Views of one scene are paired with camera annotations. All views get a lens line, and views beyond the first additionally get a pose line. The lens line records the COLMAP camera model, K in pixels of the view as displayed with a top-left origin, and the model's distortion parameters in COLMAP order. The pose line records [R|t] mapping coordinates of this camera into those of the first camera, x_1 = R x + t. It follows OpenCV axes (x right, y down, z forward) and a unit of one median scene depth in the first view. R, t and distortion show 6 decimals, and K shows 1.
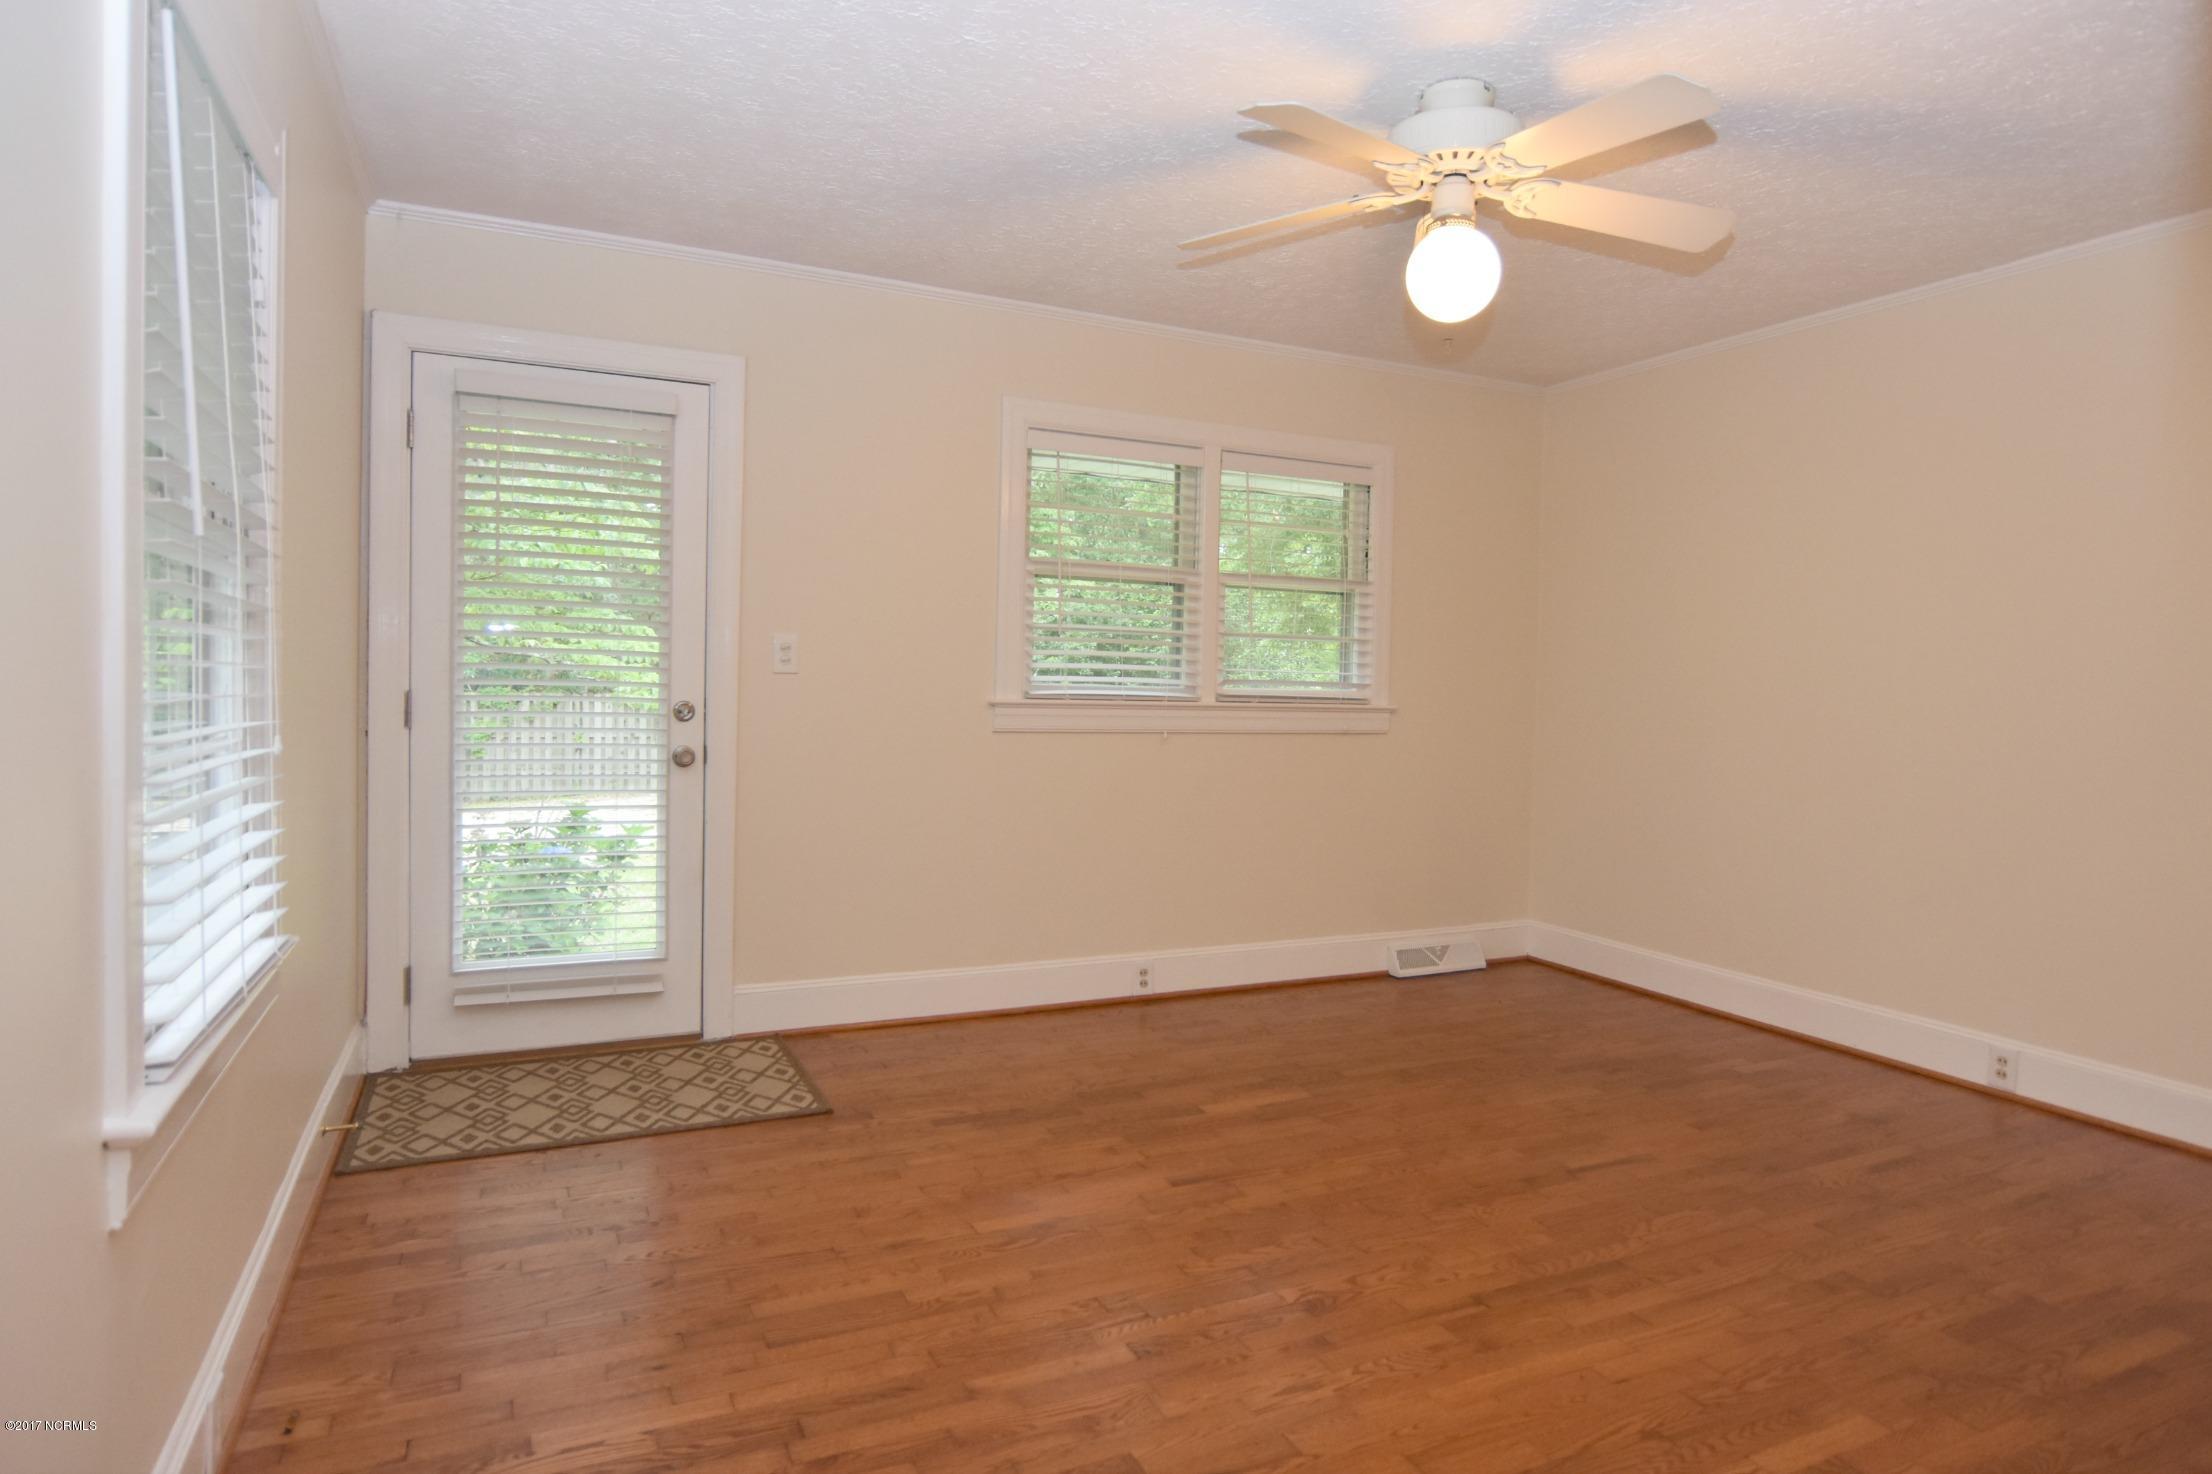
lens RADIAL K [[1258.8, 0, 1106.0], [0, 1258.8, 737.0], [0, 0, 1]] dist [-0.018551, 0.000083]
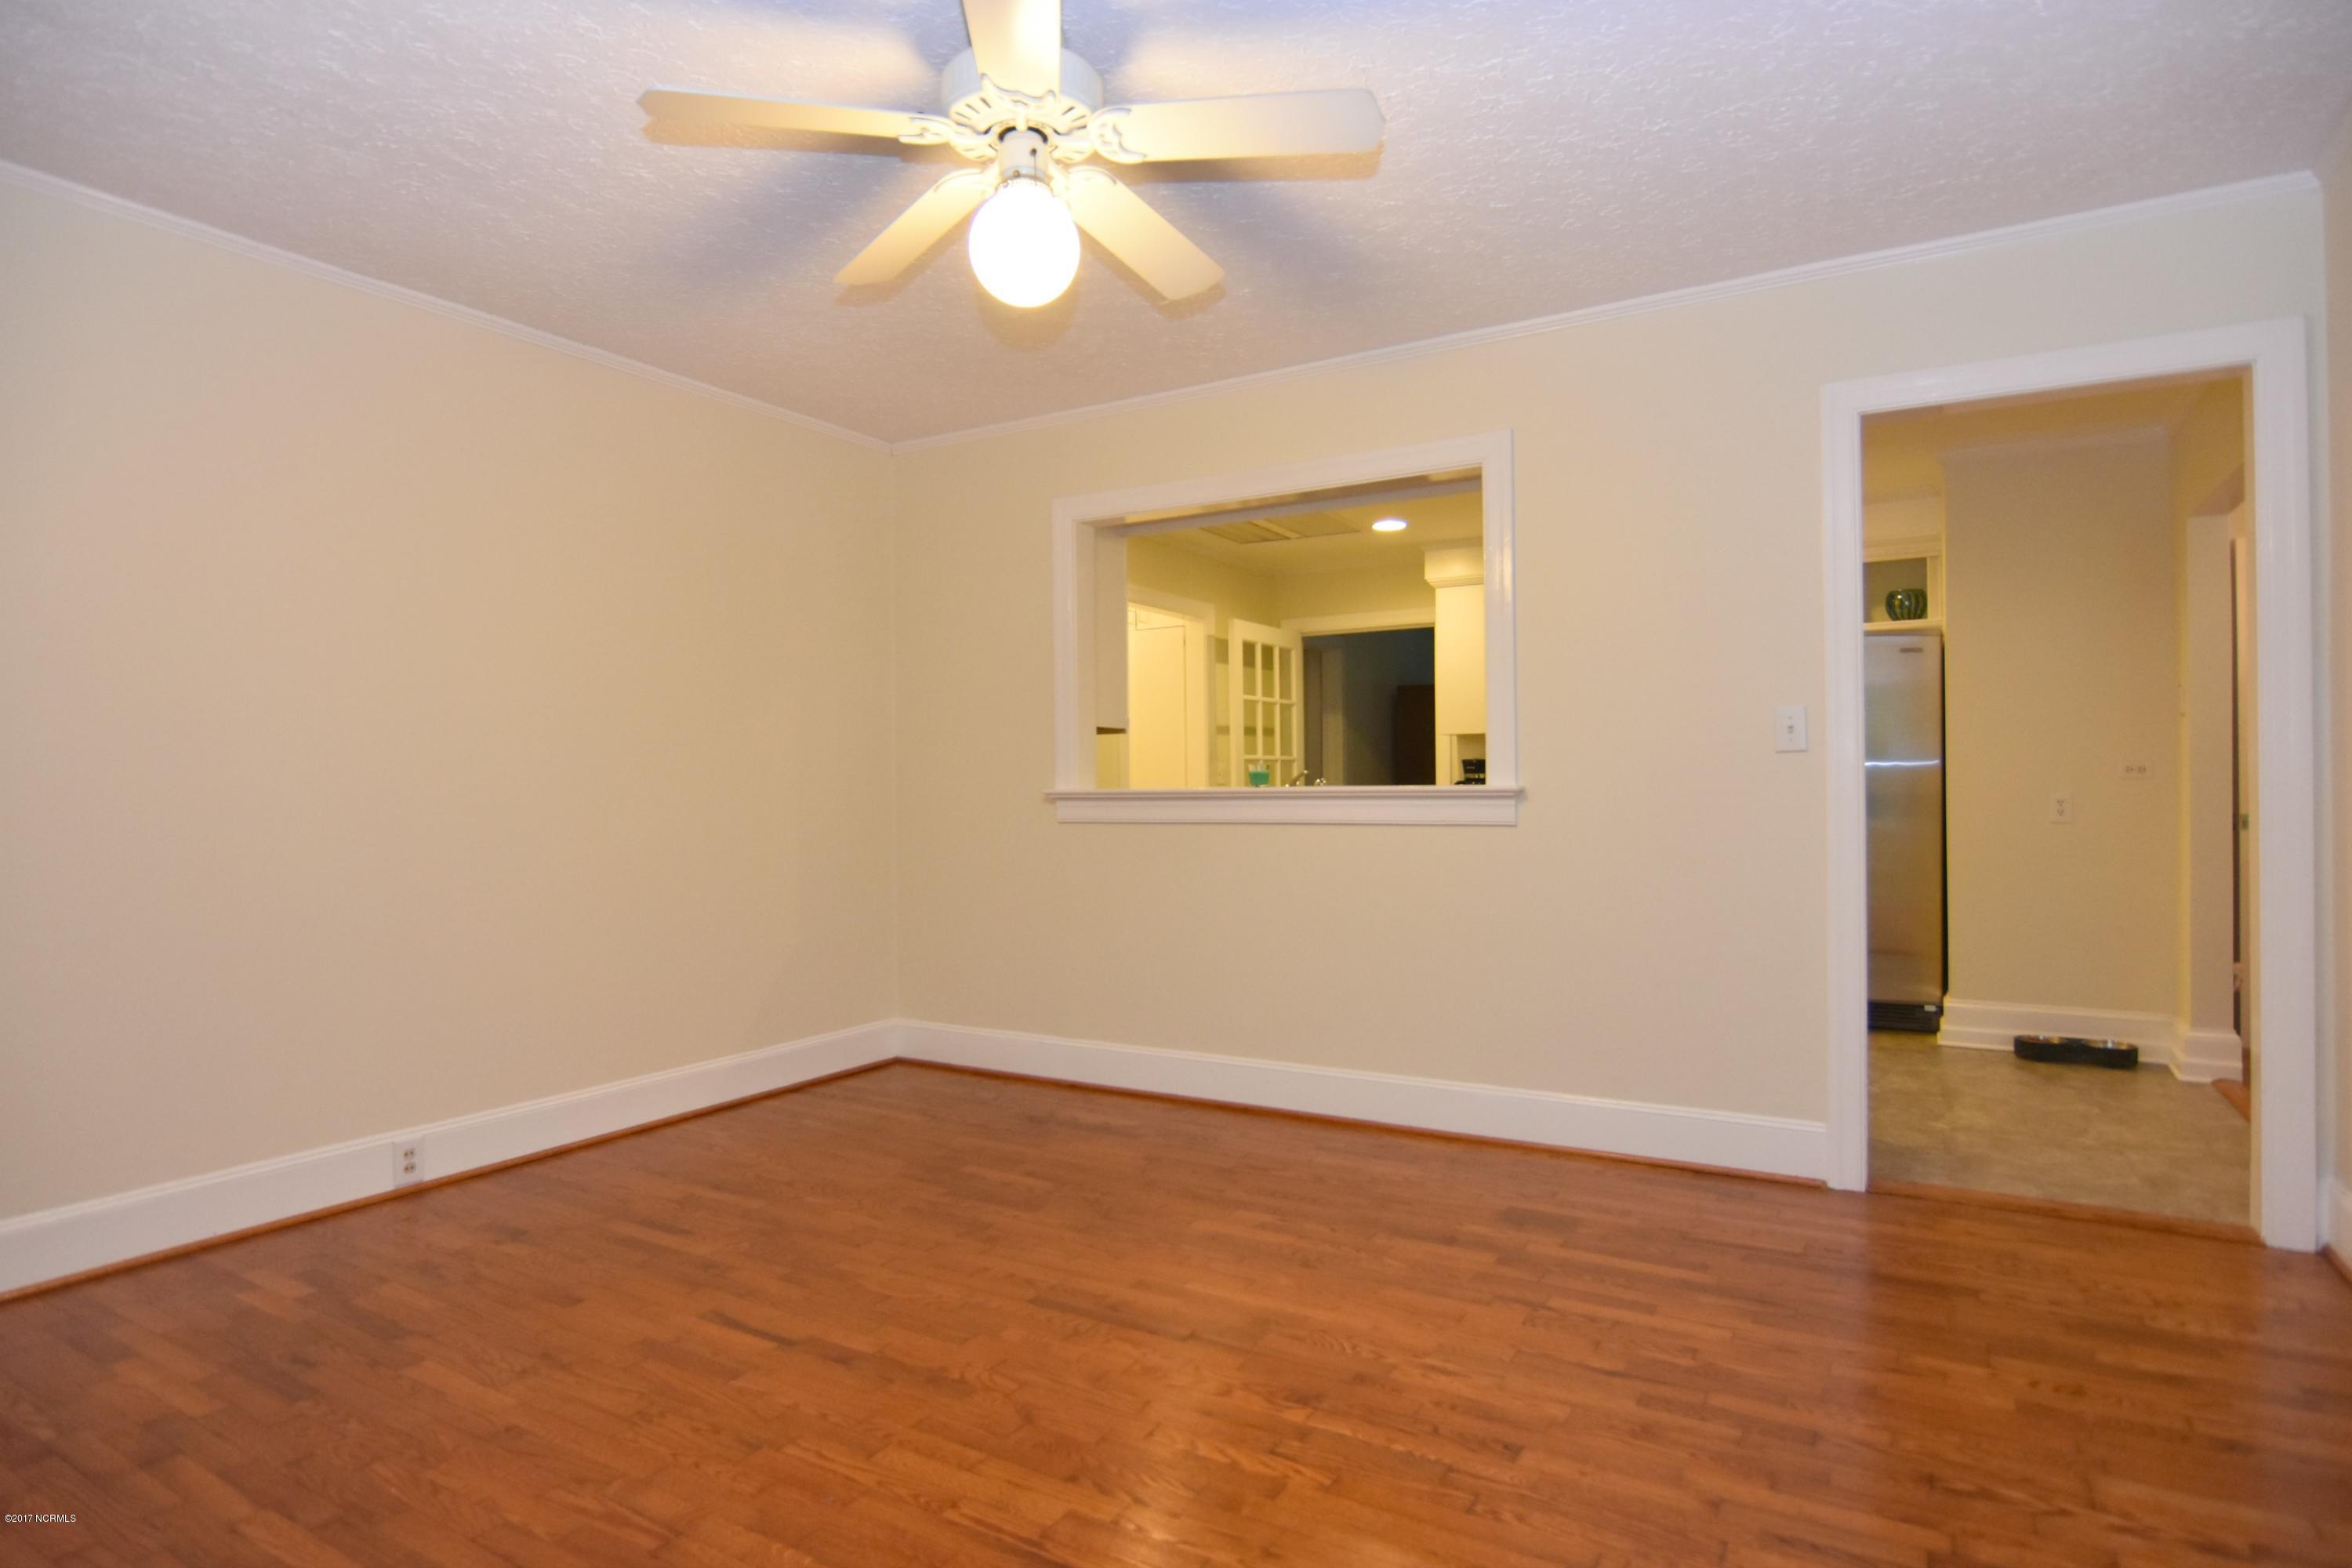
lens RADIAL K [[1338.5, 0, 1176.0], [0, 1338.5, 784.0], [0, 0, 1]] dist [-0.018551, 0.000083]
pose [[-0.576611, -0.010299, 0.816954, -0.478908], [0.037111, 0.998558, 0.038782, -0.030544], [-0.816176, 0.052680, -0.575397, 1.343695]]
